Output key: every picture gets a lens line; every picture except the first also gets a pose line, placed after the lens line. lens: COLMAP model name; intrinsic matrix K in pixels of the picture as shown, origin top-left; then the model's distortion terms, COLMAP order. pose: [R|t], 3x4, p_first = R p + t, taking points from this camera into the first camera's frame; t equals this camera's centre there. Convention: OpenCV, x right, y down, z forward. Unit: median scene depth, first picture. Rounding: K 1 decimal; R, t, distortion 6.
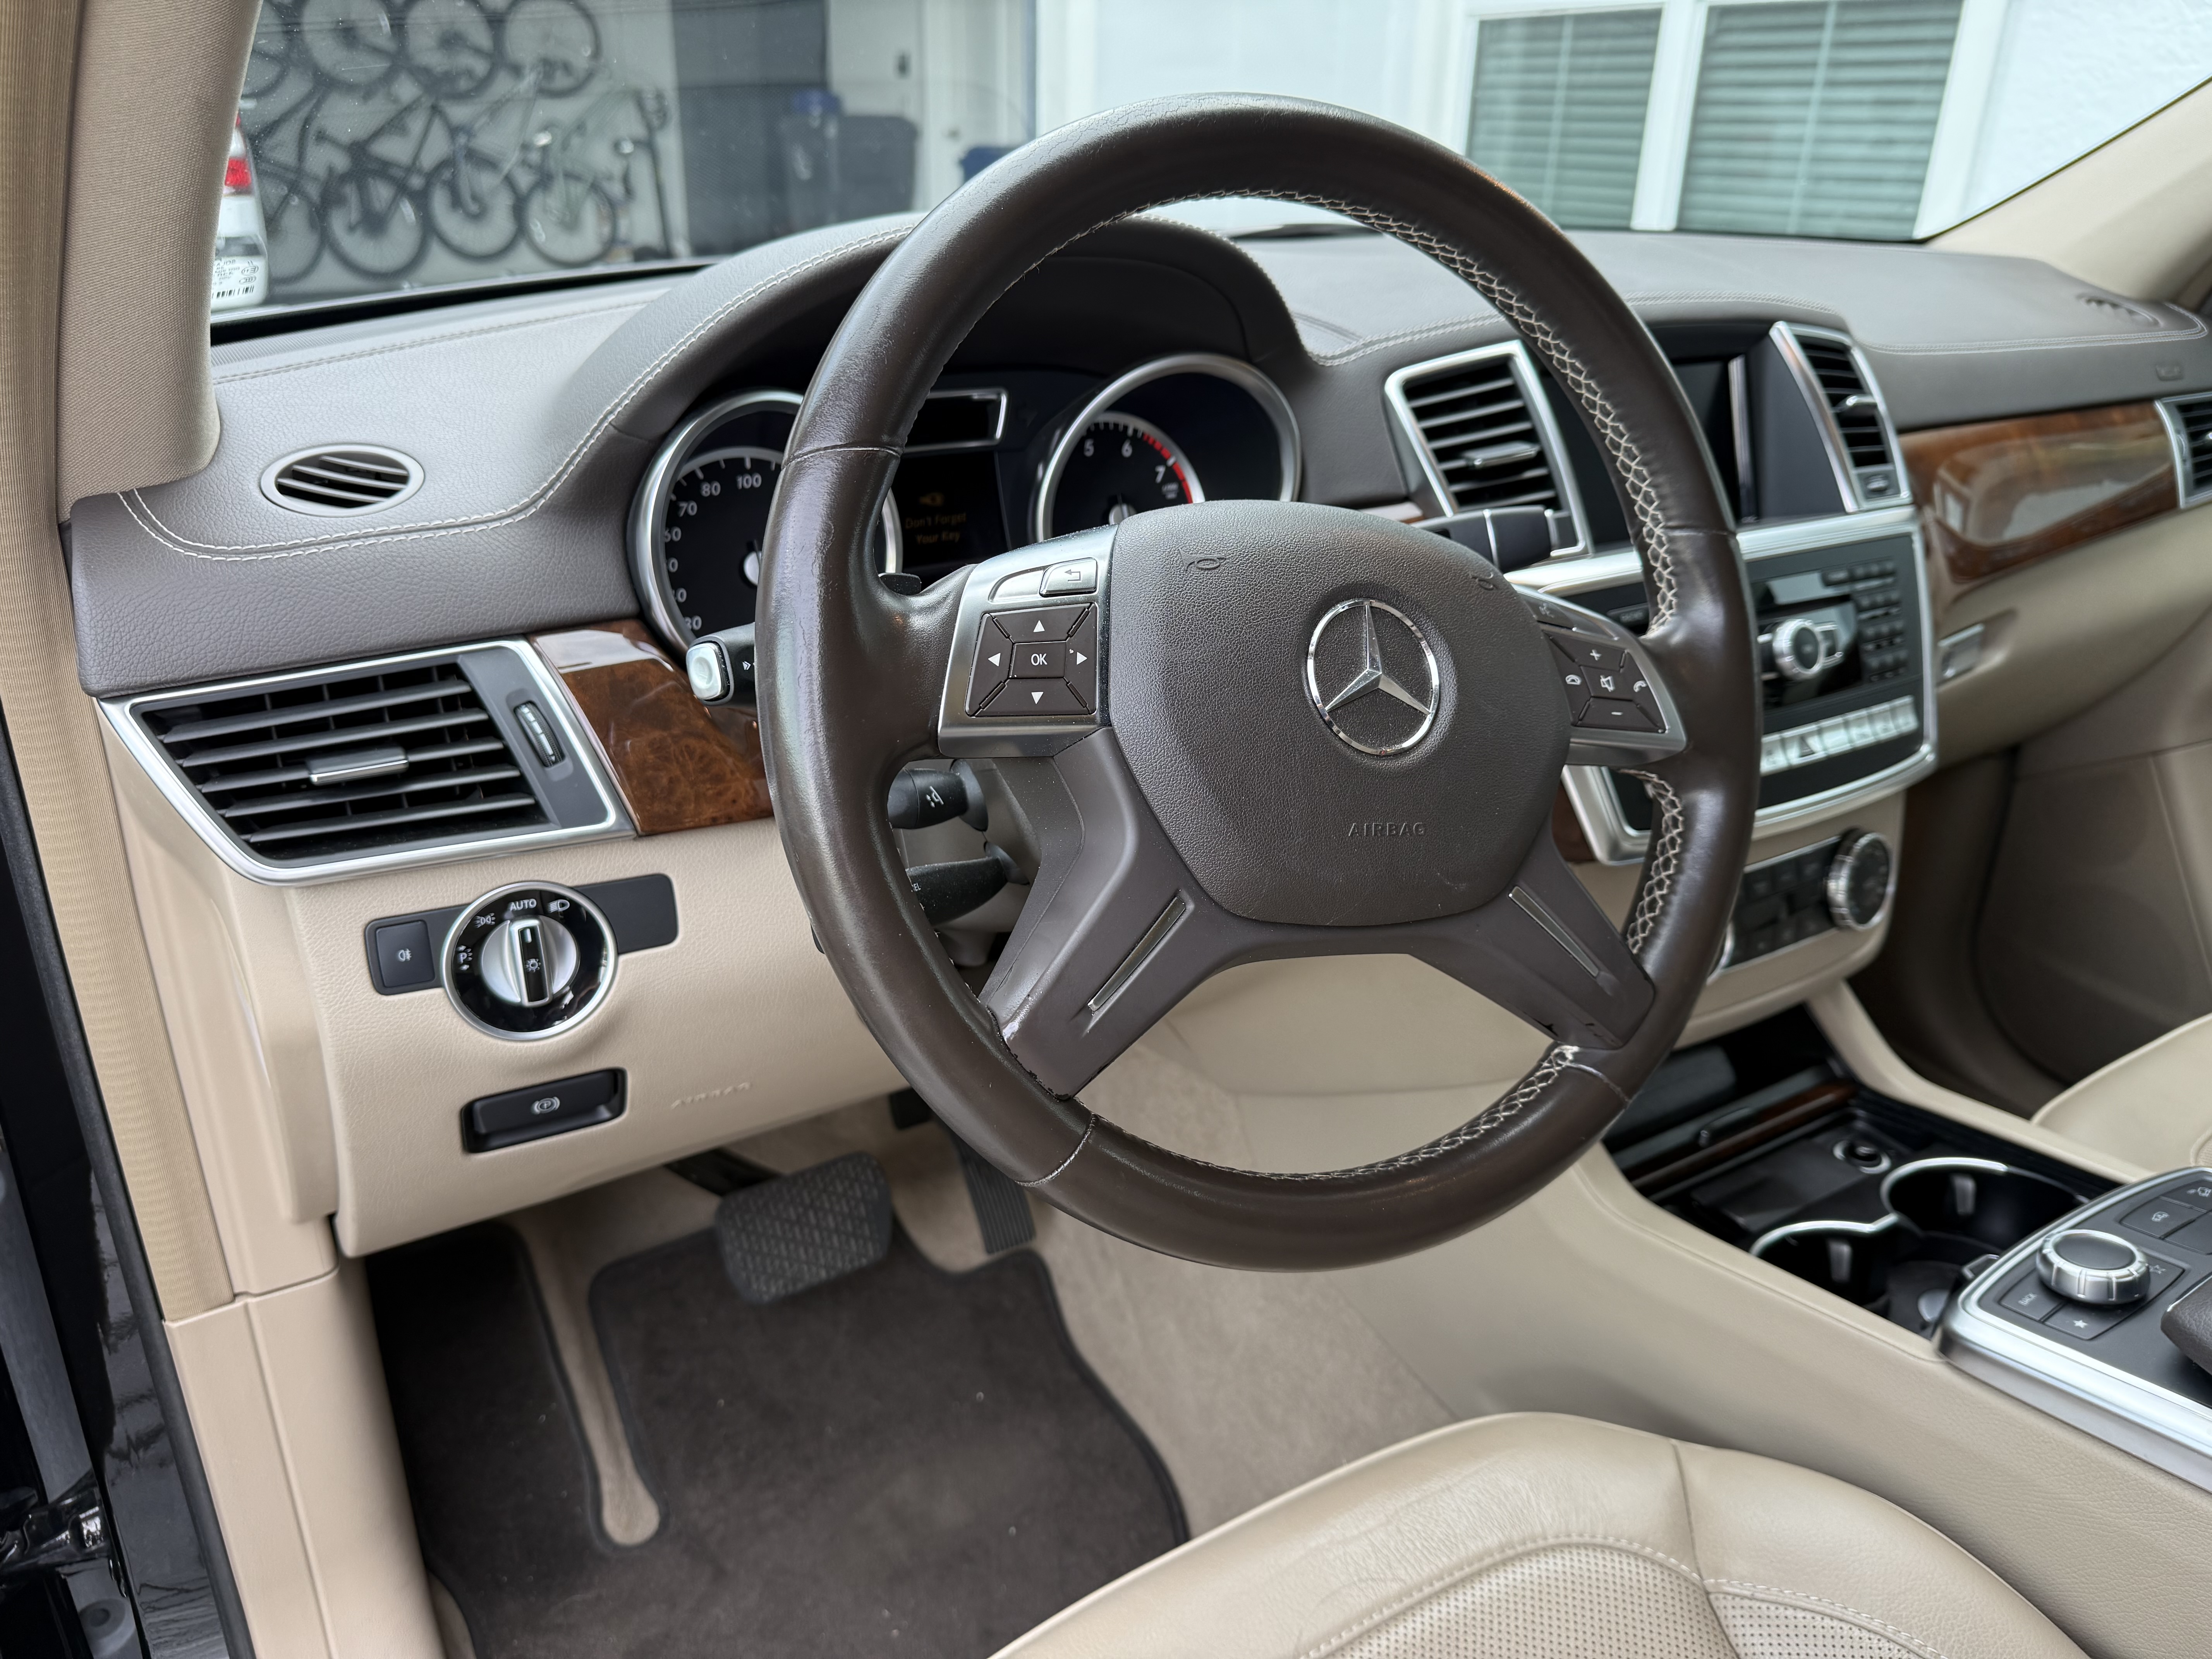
lens RADIAL K [[1572.3, 0, 1029.1], [0, 1572.3, 826.2], [0, 0, 1]] dist [-0.002737, -0.003348]
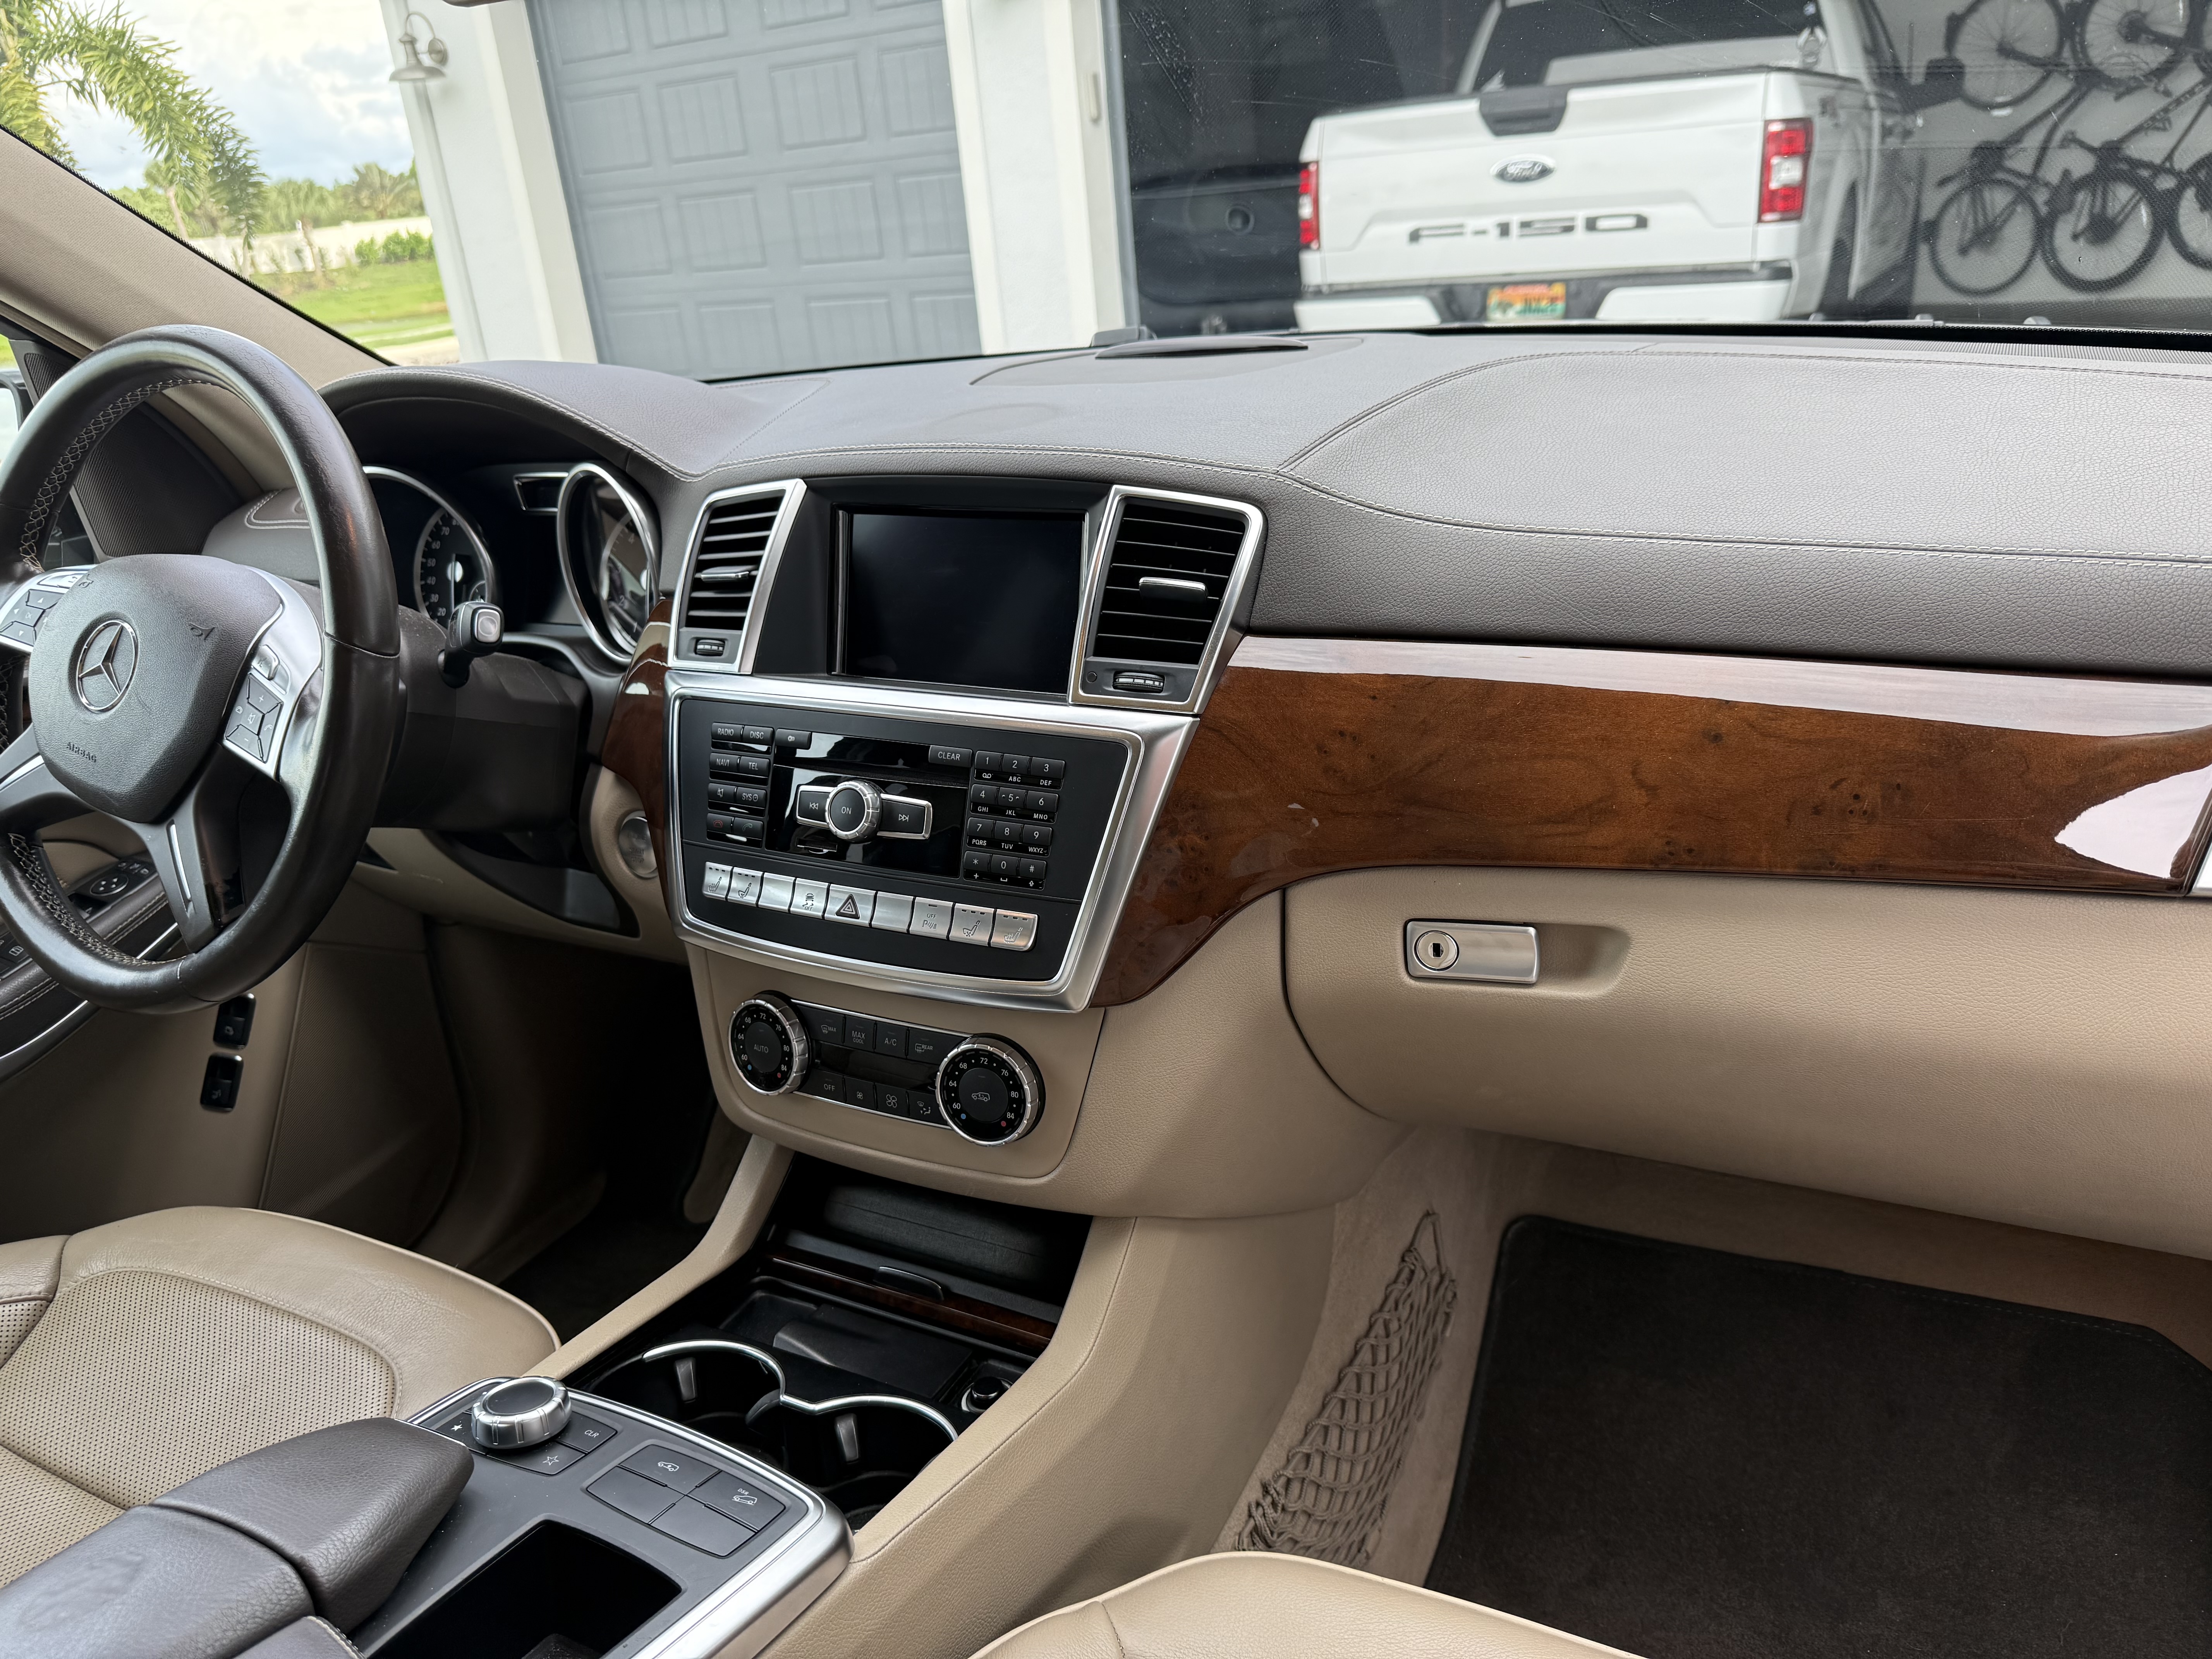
lens RADIAL K [[1572.3, 0, 1089.7], [0, 1572.3, 832.2], [0, 0, 1]] dist [-0.002737, -0.003348]
pose [[0.541119, 0.273062, -0.795379, 1.035827], [-0.270948, 0.951989, 0.142494, -0.213364], [0.796101, 0.138401, 0.589125, 0.404335]]
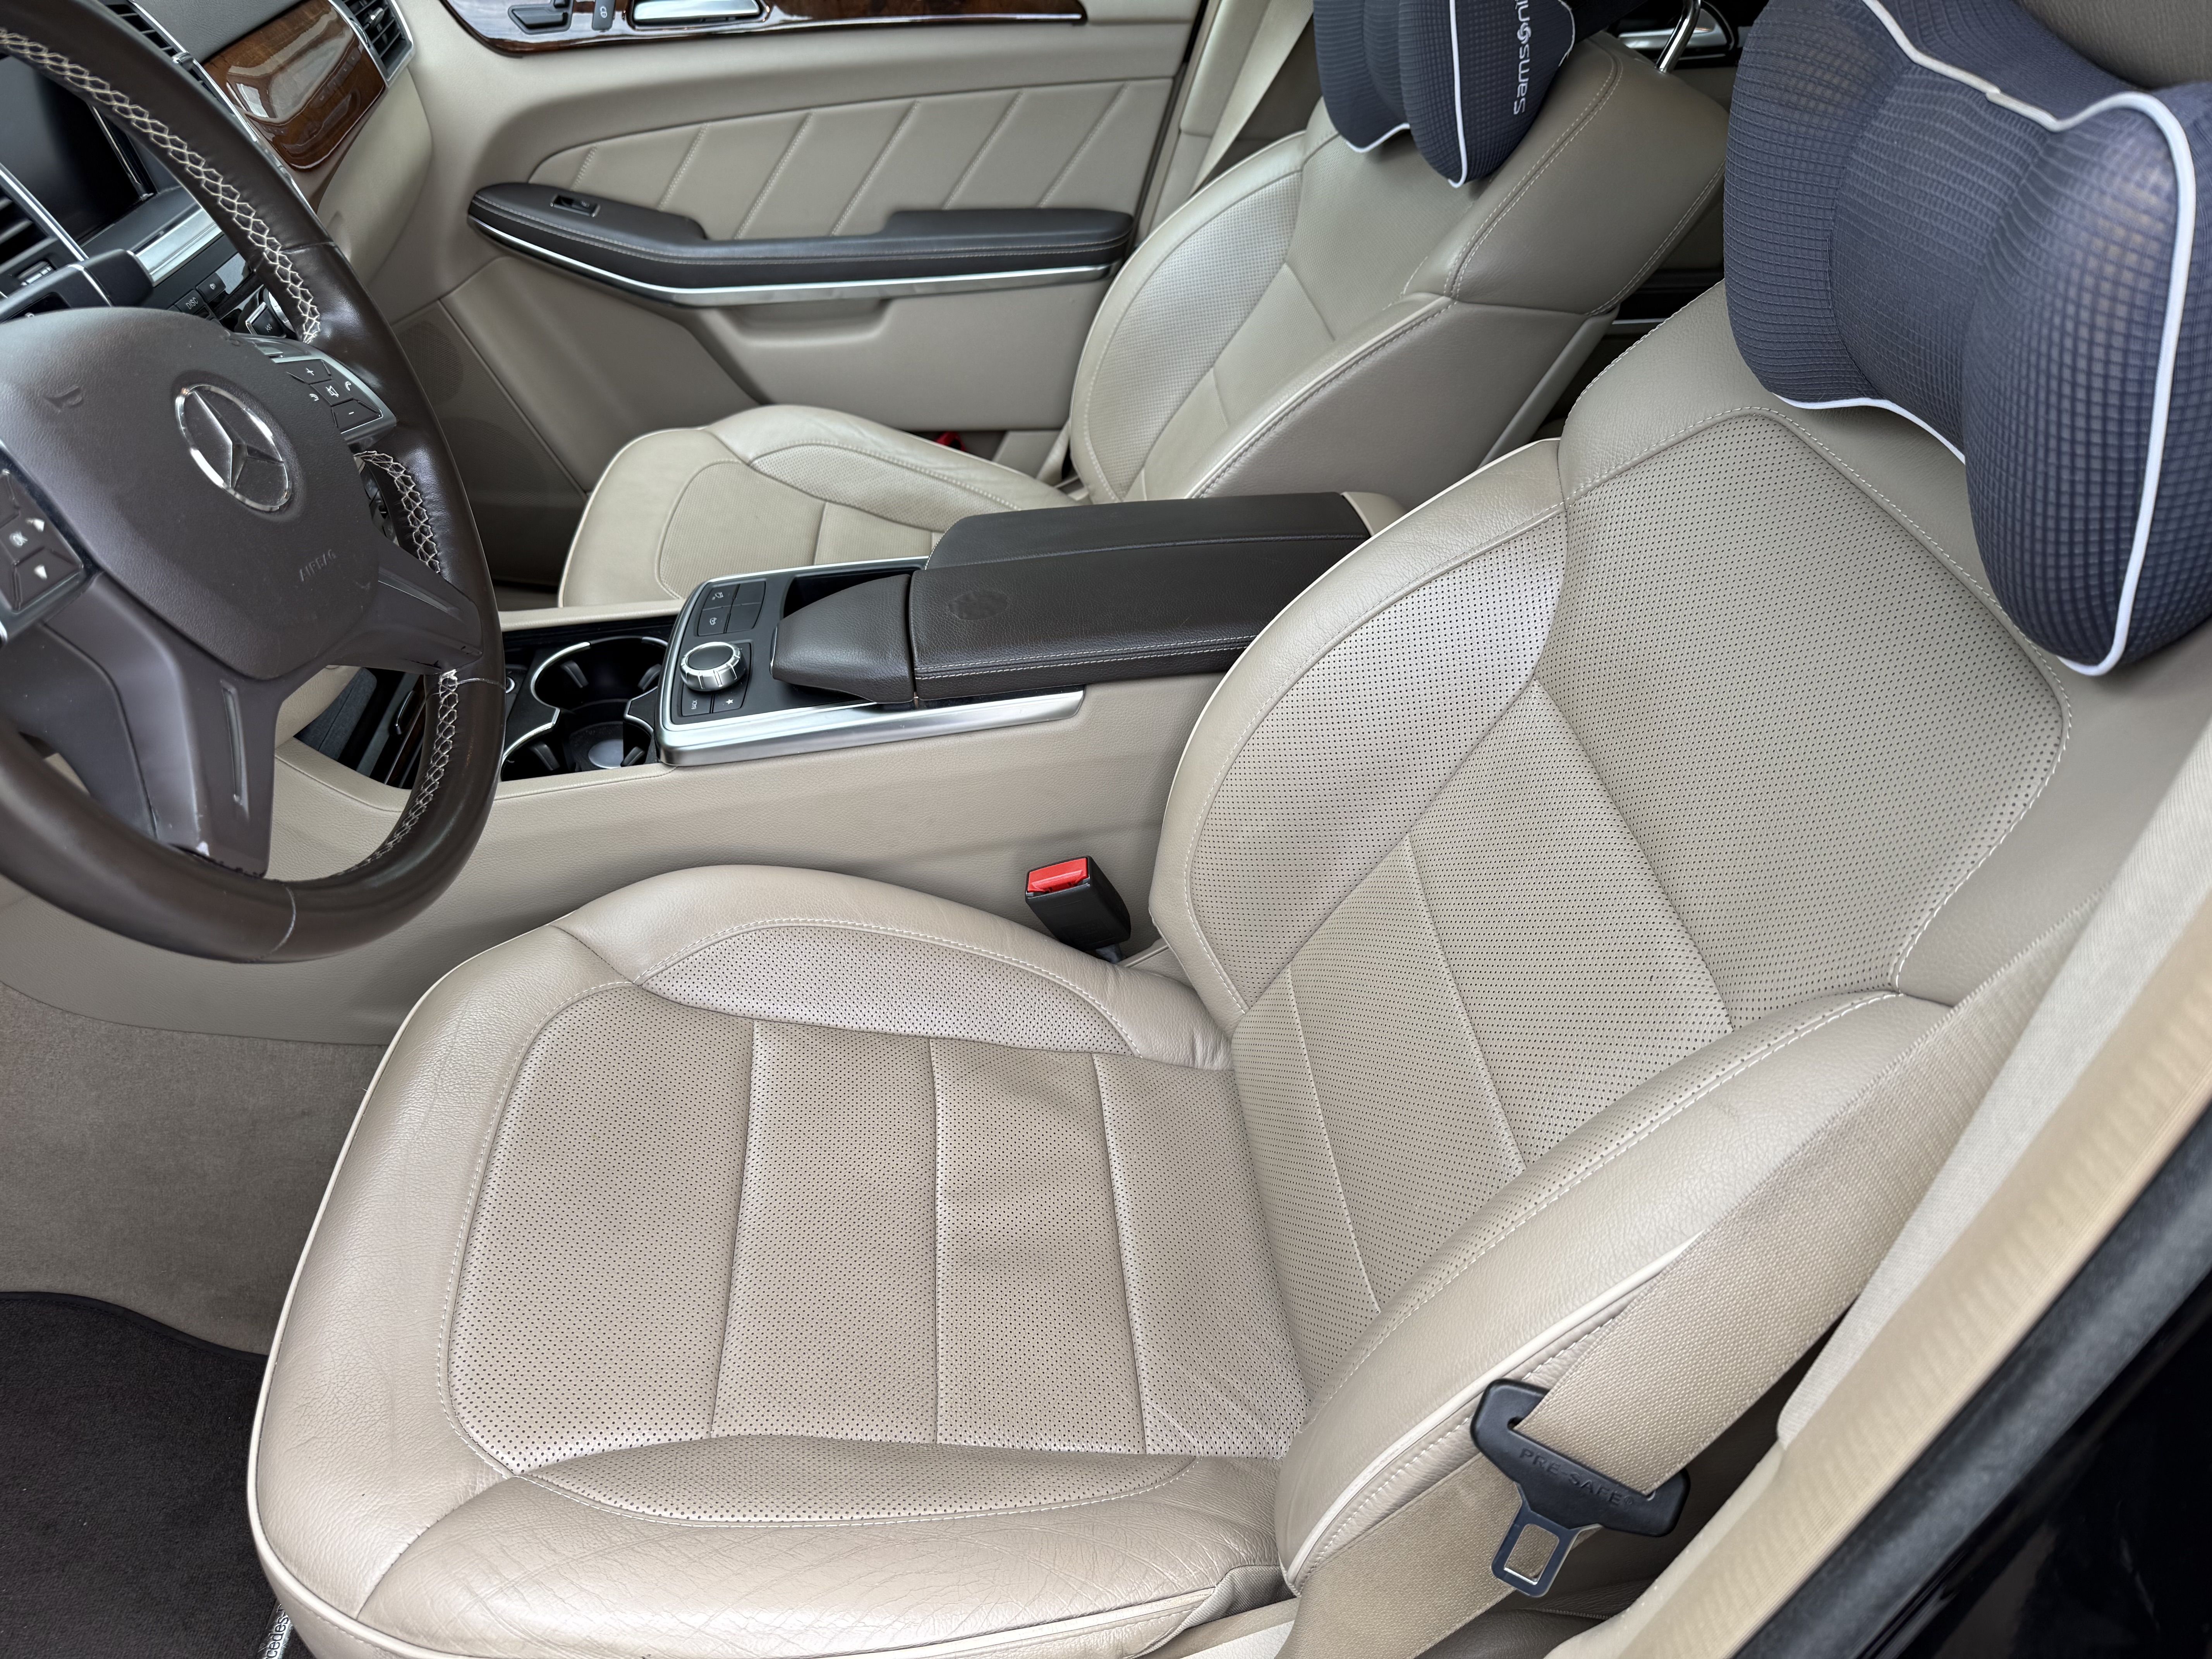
lens RADIAL K [[1572.3, 0, 1104.1], [0, 1572.3, 822.8], [0, 0, 1]] dist [-0.002737, -0.003348]
pose [[0.449166, -0.504319, 0.737504, -0.322023], [0.292959, 0.862955, 0.411683, -0.095439], [-0.844052, 0.031144, 0.535356, -0.116823]]
